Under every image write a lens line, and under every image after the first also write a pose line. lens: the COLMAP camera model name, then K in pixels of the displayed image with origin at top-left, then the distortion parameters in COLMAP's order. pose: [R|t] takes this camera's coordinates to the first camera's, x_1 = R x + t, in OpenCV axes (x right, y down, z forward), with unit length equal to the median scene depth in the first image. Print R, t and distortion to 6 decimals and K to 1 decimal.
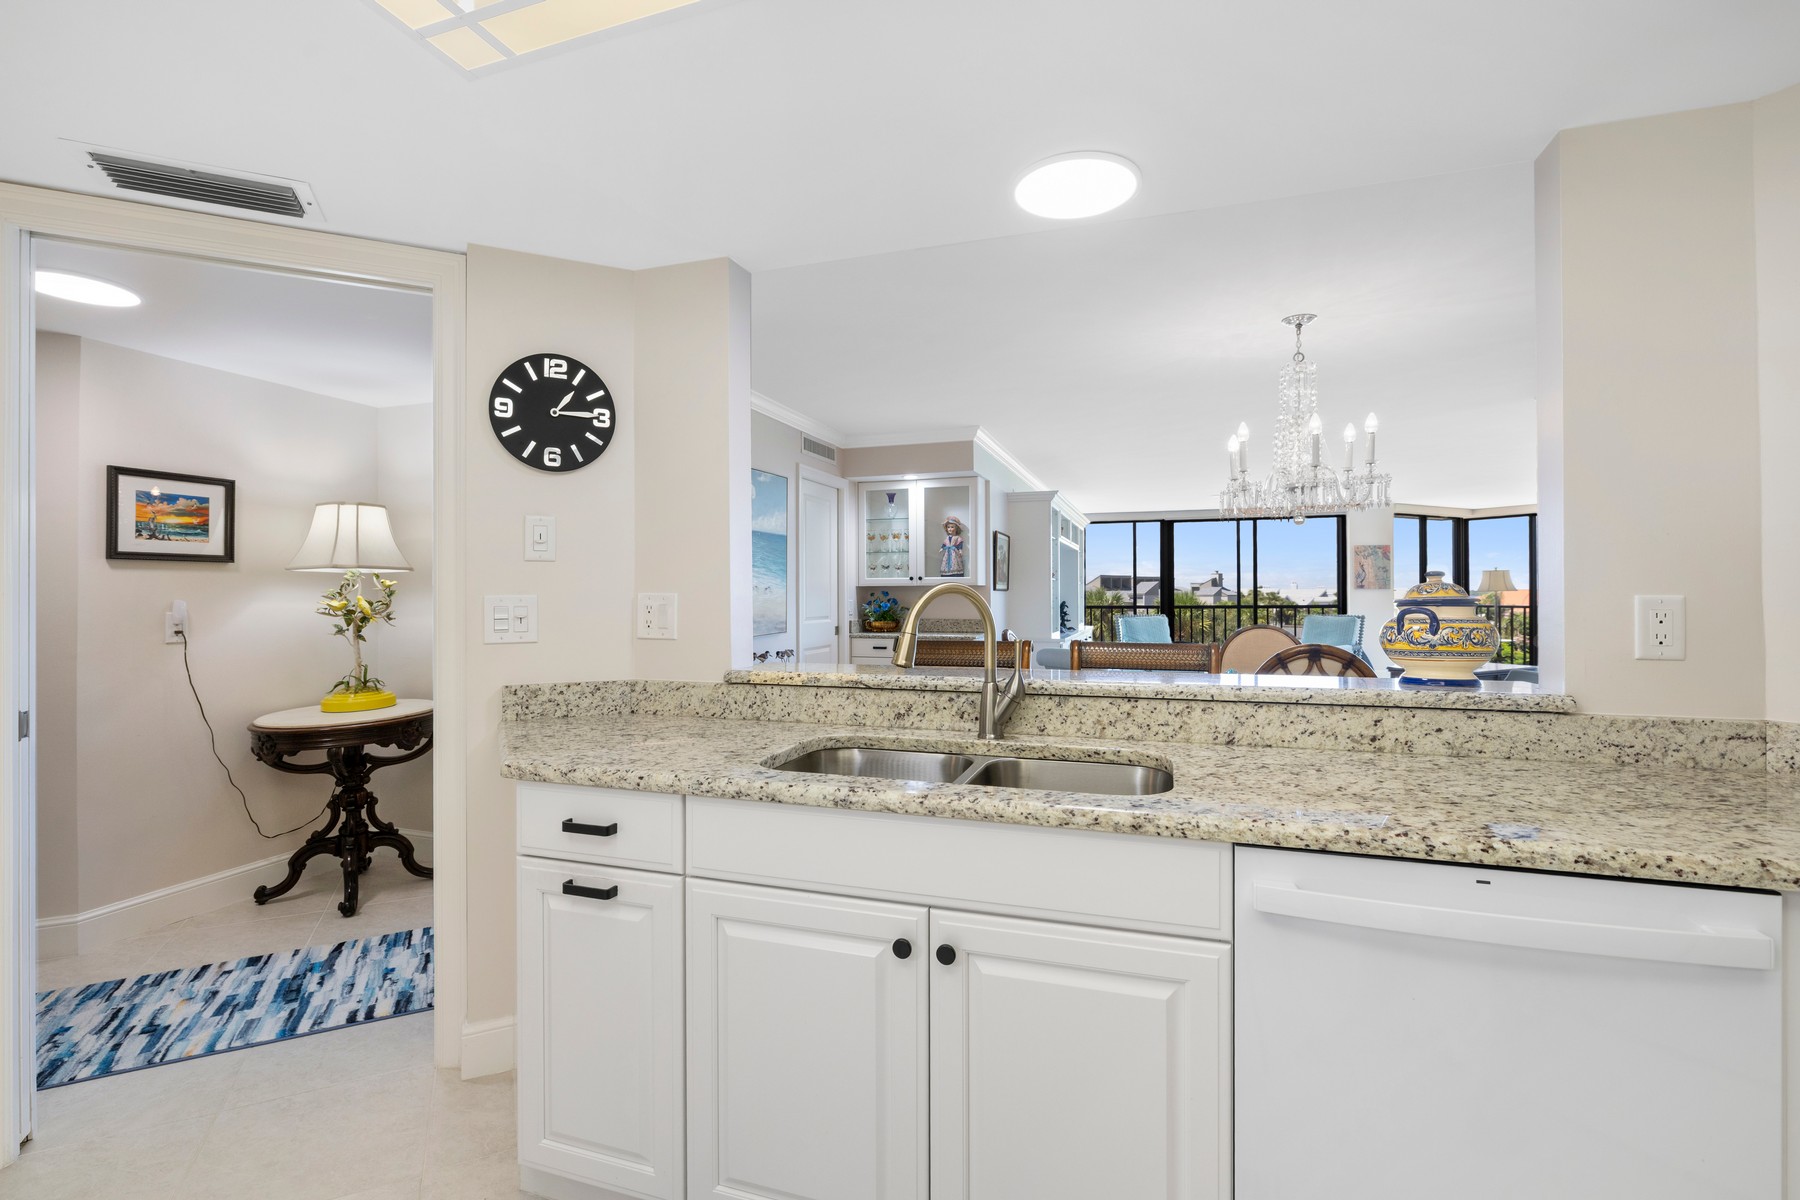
lens RADIAL K [[806.6, 0, 889.6], [0, 806.6, 590.6], [0, 0, 1]] dist [-0.010114, 0.001839]
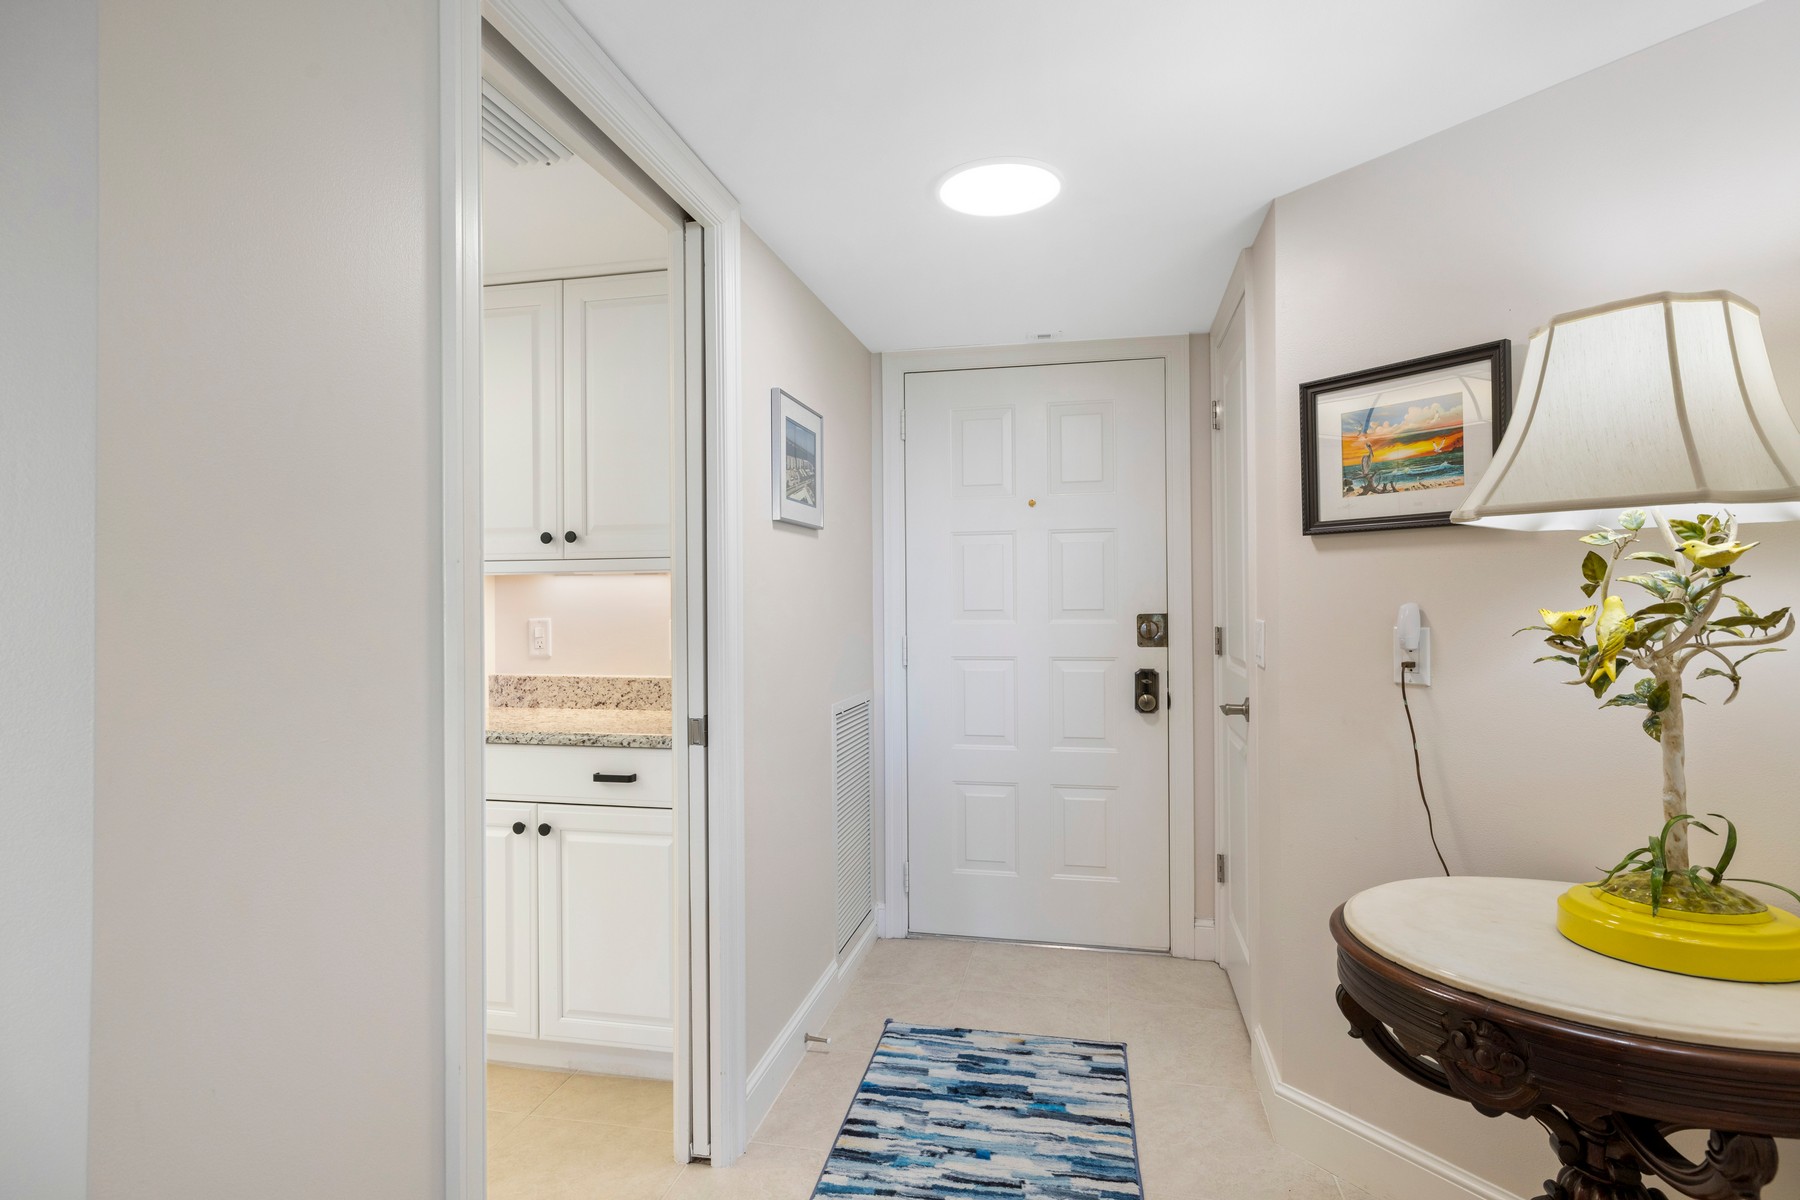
lens RADIAL K [[928.6, 0, 893.9], [0, 928.6, 595.2], [0, 0, 1]] dist [-0.000286, 0.001458]
pose [[-0.621752, 0.005097, -0.783197, -0.234152], [0.012578, 0.999915, -0.003478, 0.004975], [0.783113, -0.012013, -0.621763, 1.288822]]
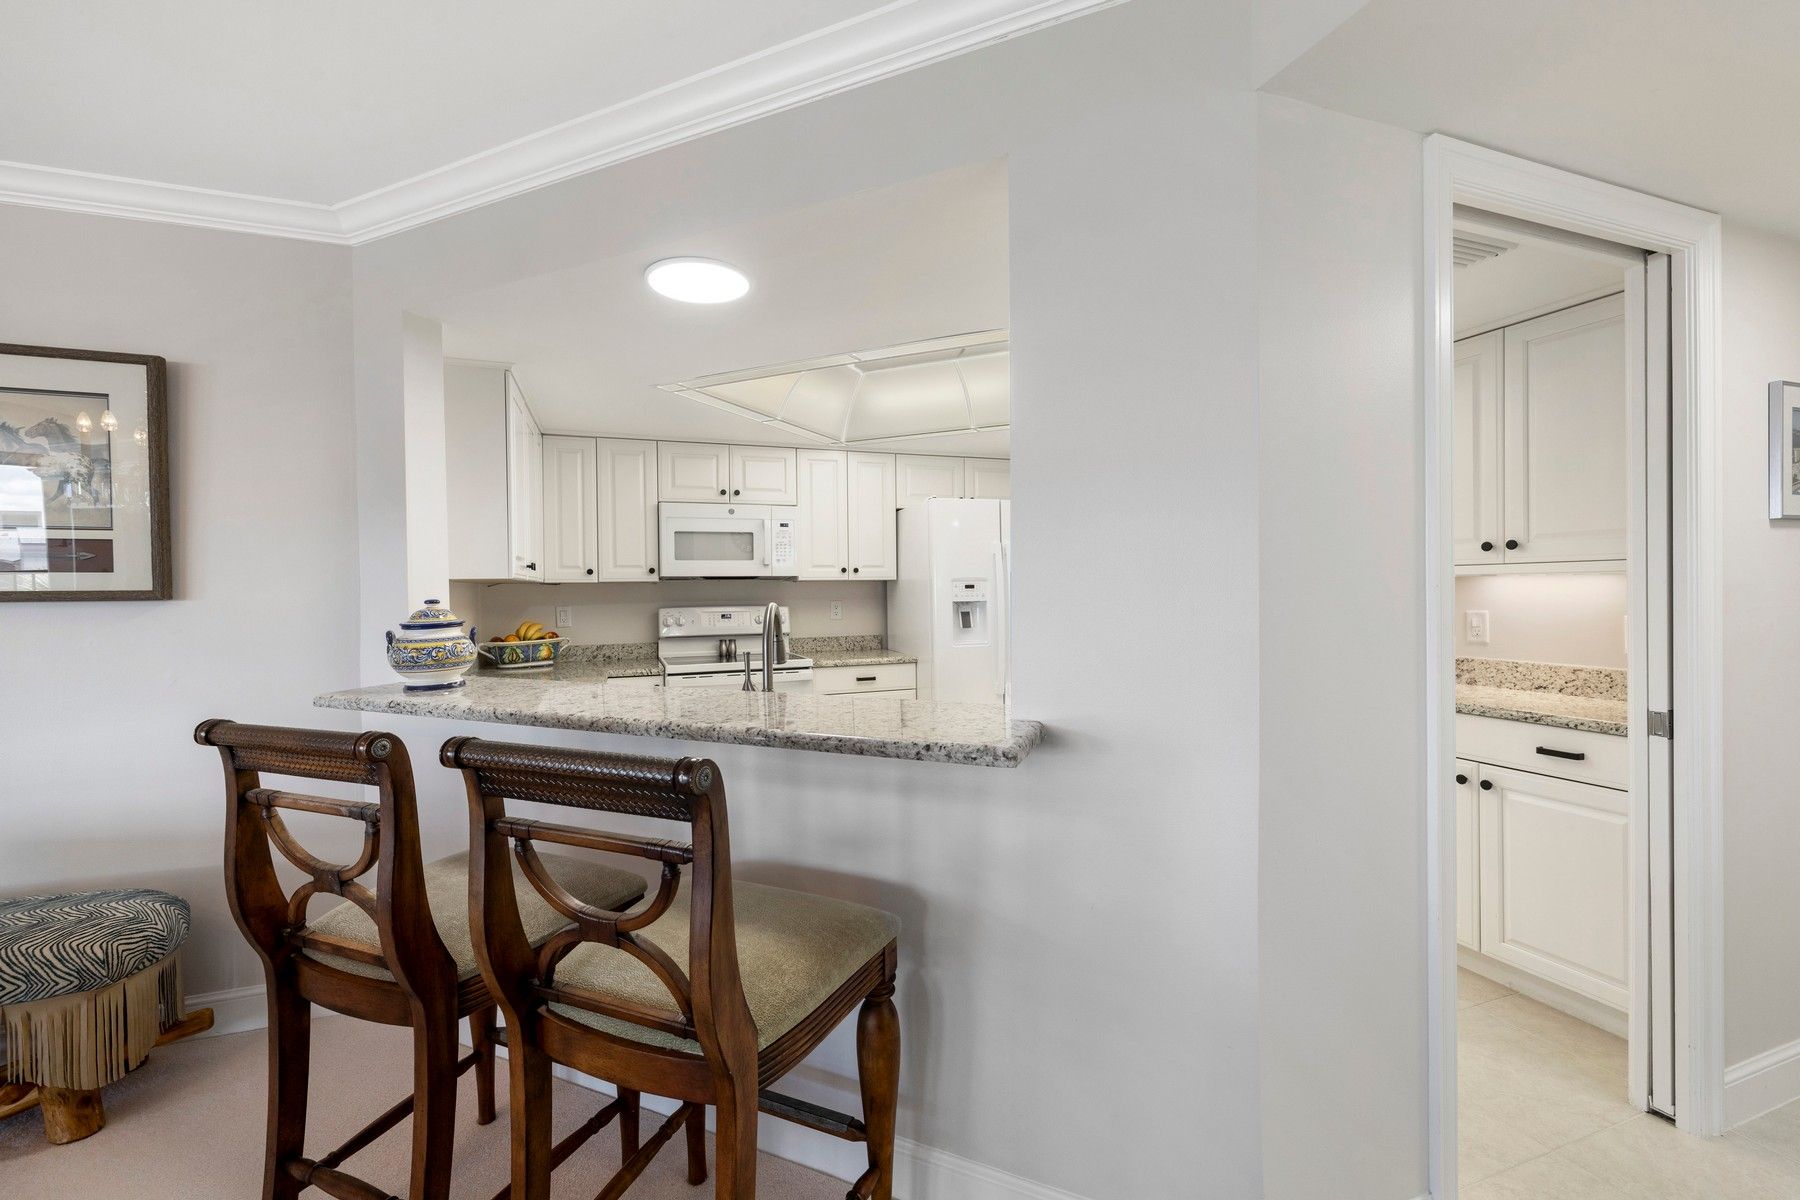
lens RADIAL K [[755.5, 0, 894.3], [0, 755.5, 595.9], [0, 0, 1]] dist [0.001368, 0.000224]
pose [[-0.994648, 0.015506, 0.102153, -0.120762], [0.016054, 0.999861, 0.004551, -0.016111], [-0.102068, 0.006167, -0.994758, 1.429186]]
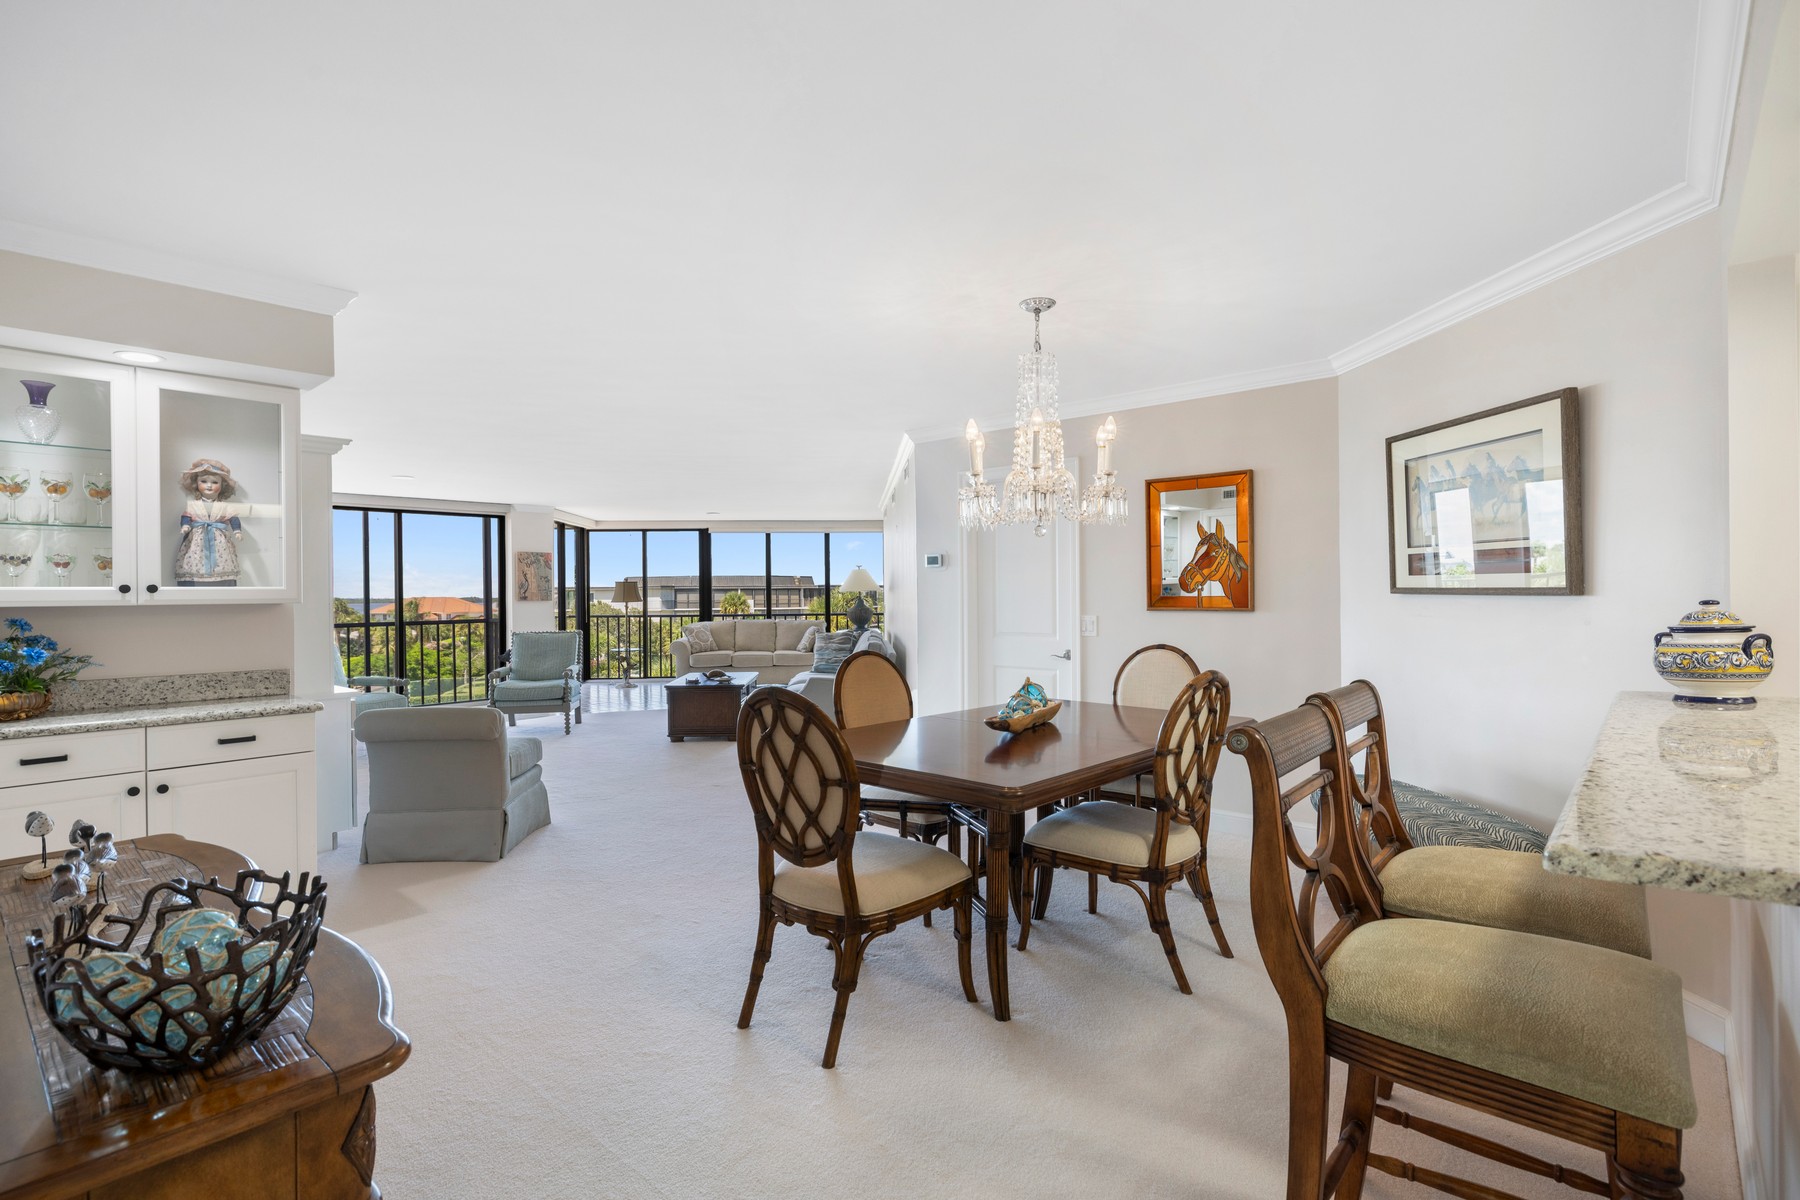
lens RADIAL K [[867.0, 0, 893.2], [0, 867.0, 594.7], [0, 0, 1]] dist [-0.003364, 0.000824]
pose [[0.392519, -0.000007, 0.919744, -0.588769], [0.003977, 0.999991, -0.001690, -0.023269], [-0.919736, 0.004321, 0.392515, 1.056413]]
